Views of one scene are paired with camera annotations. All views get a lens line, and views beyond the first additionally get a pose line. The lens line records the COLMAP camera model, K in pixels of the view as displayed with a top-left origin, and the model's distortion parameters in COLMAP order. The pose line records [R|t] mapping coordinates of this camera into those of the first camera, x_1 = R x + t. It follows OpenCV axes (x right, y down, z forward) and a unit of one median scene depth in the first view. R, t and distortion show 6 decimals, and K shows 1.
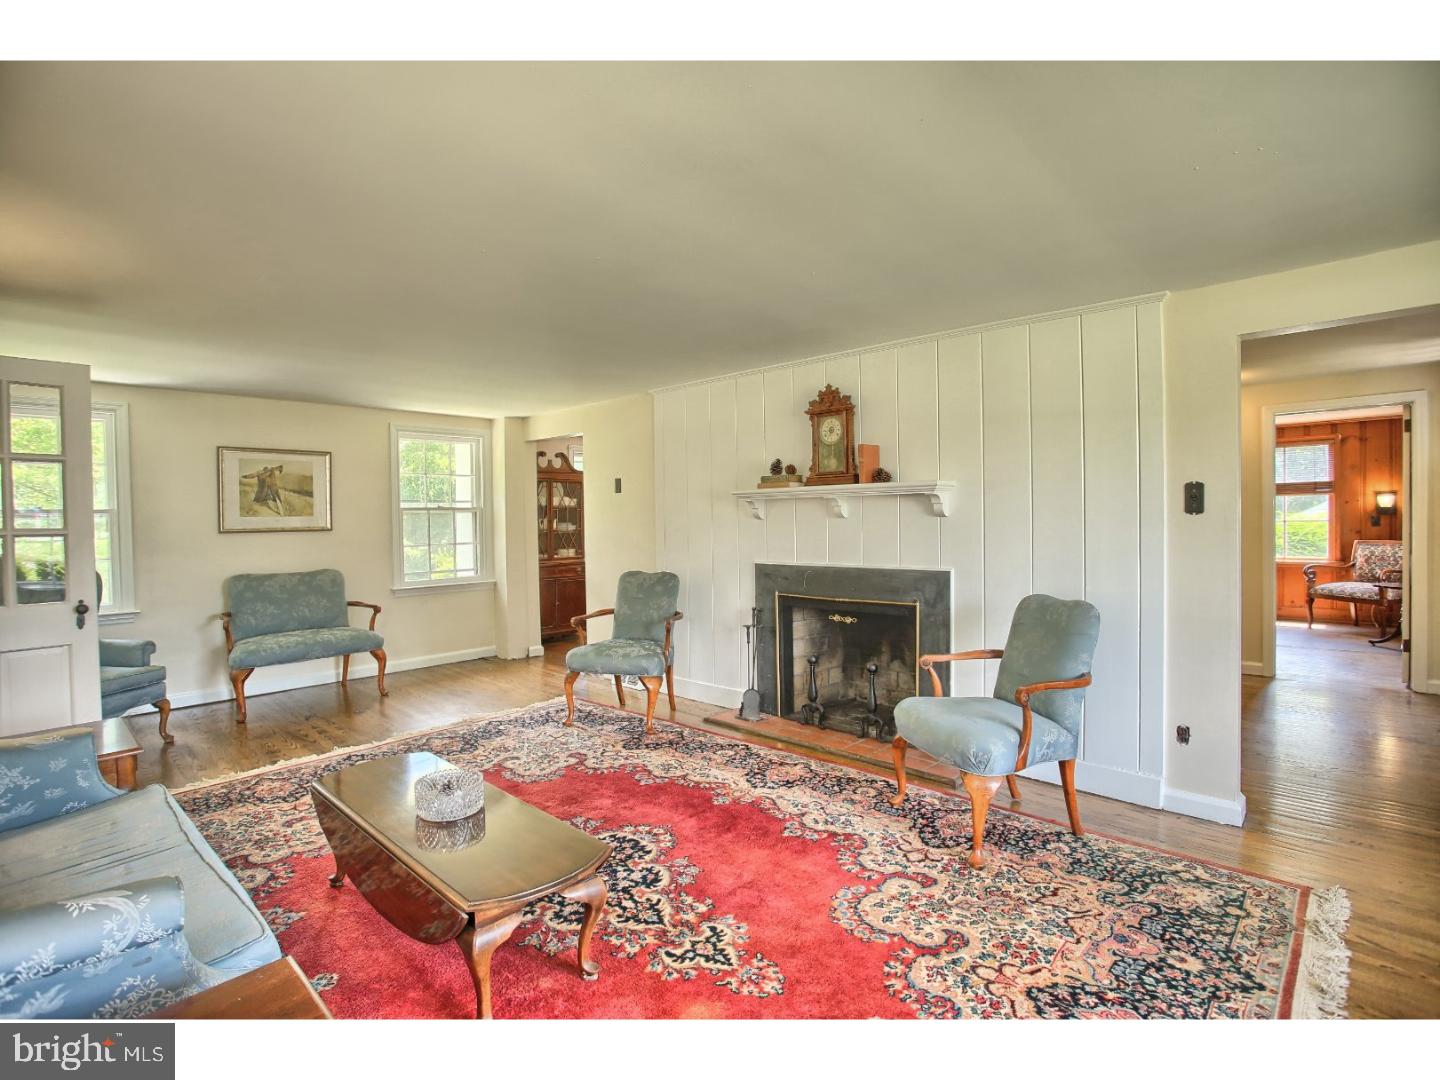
lens RADIAL K [[711.1, 0, 664.5], [0, 711.1, 531.5], [0, 0, 1]] dist [-0.031261, 0.007214]
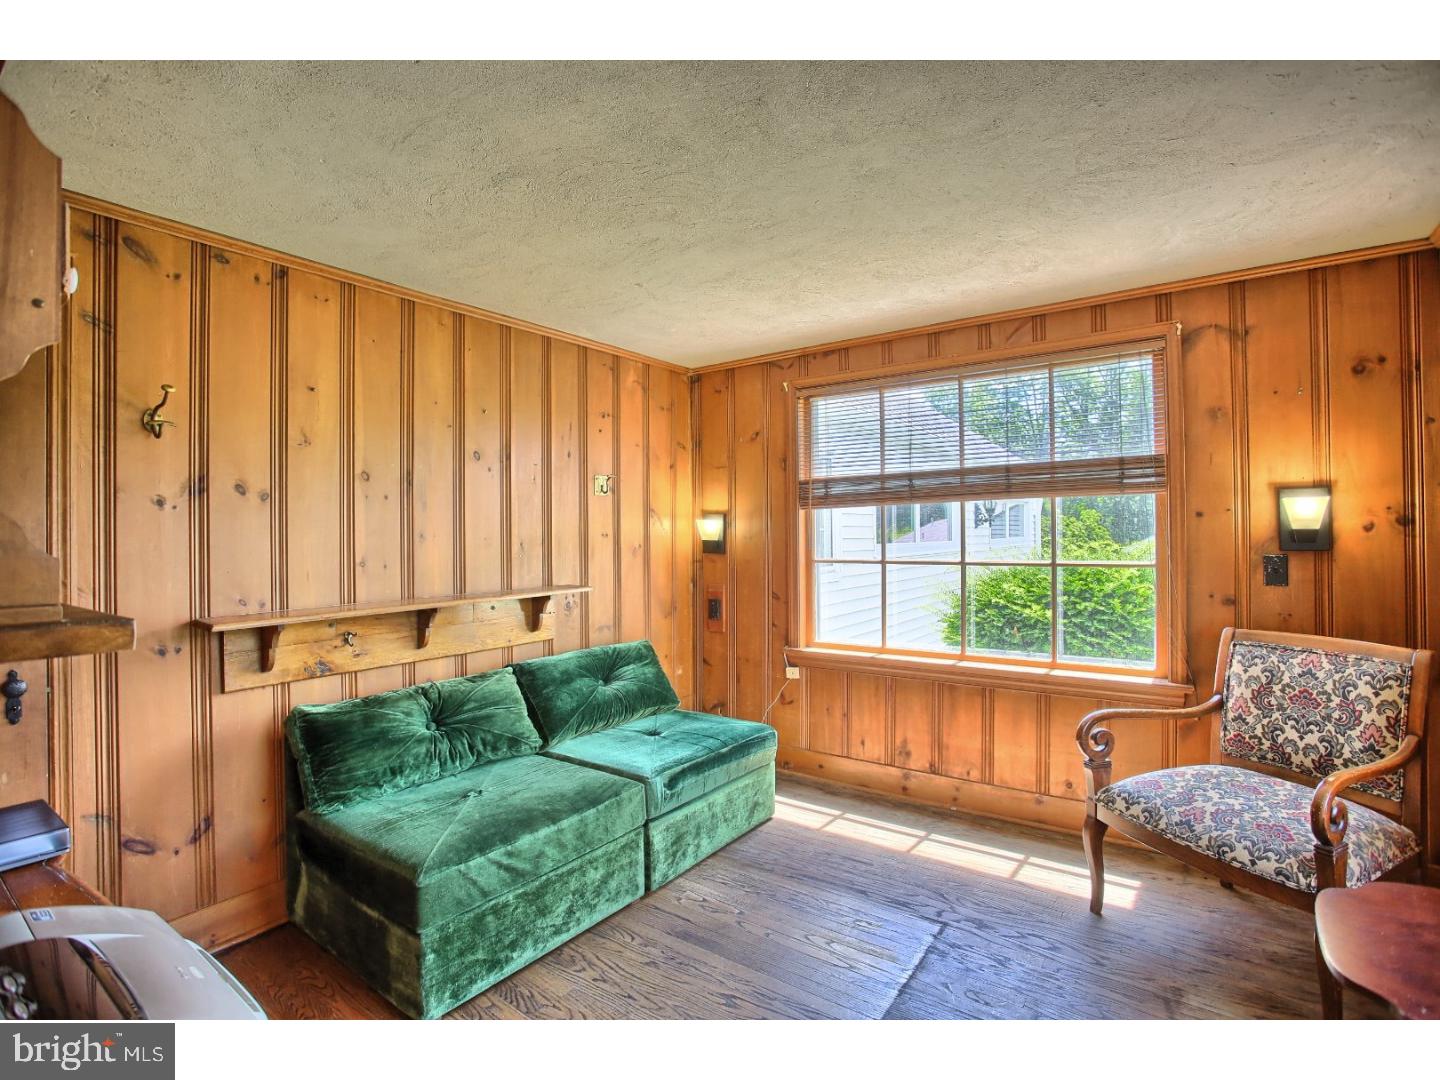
lens RADIAL K [[711.1, 0, 683.1], [0, 711.1, 524.6], [0, 0, 1]] dist [-0.031261, 0.007214]
pose [[0.991222, 0.007859, 0.131973, 0.689091], [-0.004098, 0.999578, -0.028747, -0.026077], [-0.132143, 0.027954, 0.990836, 0.695978]]
